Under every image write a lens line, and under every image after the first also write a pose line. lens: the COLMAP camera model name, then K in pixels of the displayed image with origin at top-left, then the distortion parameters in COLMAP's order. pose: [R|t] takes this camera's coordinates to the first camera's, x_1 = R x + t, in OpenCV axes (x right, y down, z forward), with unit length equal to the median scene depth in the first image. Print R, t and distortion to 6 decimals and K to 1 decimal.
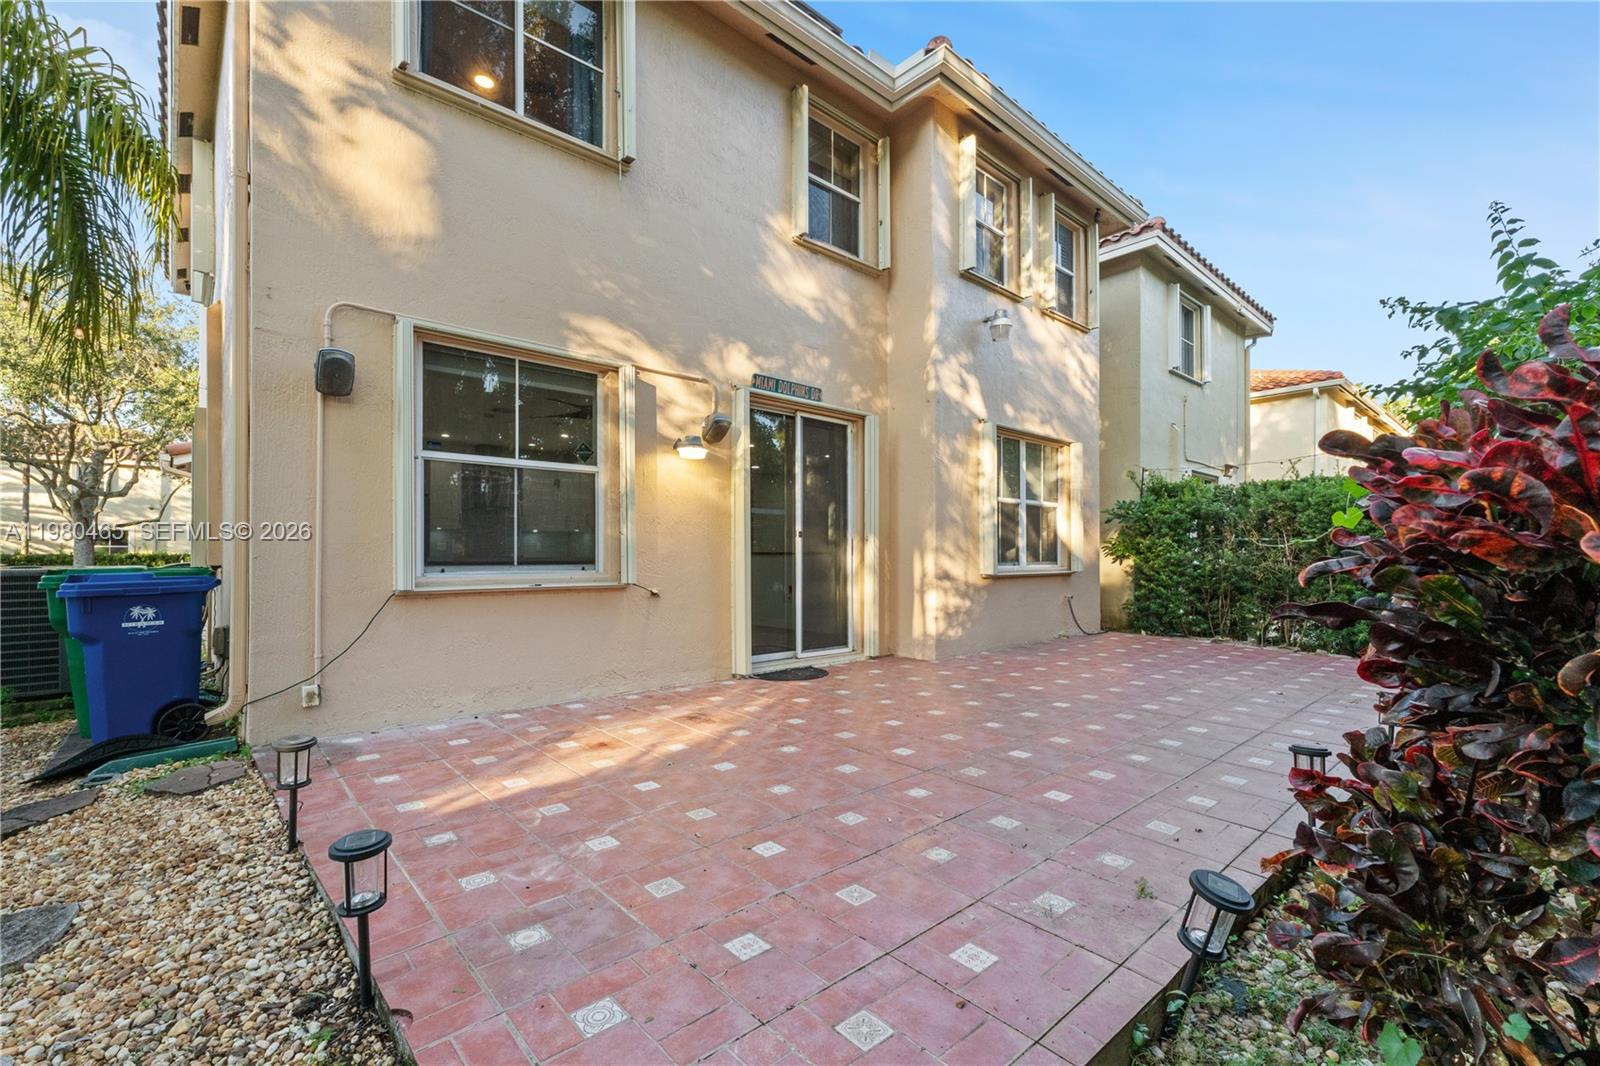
lens RADIAL K [[709.9, 0, 802.9], [0, 709.9, 543.7], [0, 0, 1]] dist [0.009236, -0.001498]
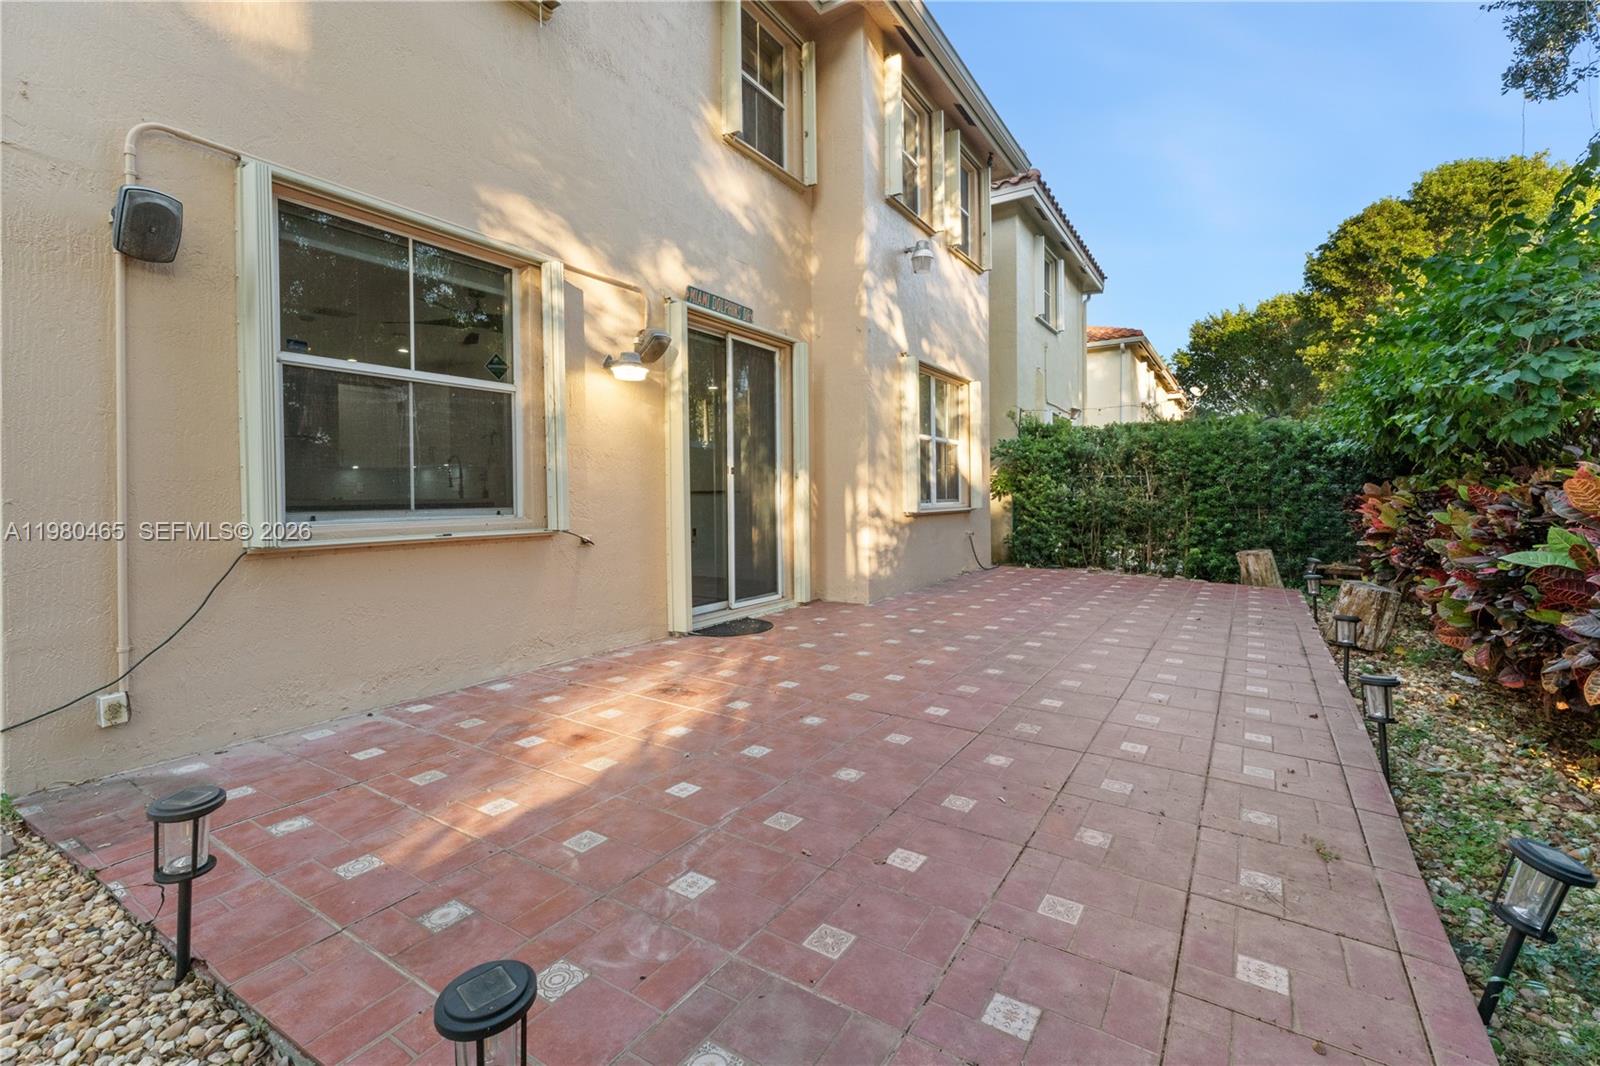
lens RADIAL K [[709.9, 0, 812.3], [0, 709.9, 493.2], [0, 0, 1]] dist [0.009236, -0.001498]
pose [[0.960609, -0.007273, 0.277808, -0.182343], [0.003052, 0.999873, 0.015621, 0.001959], [-0.277886, -0.014158, 0.960510, 0.131168]]
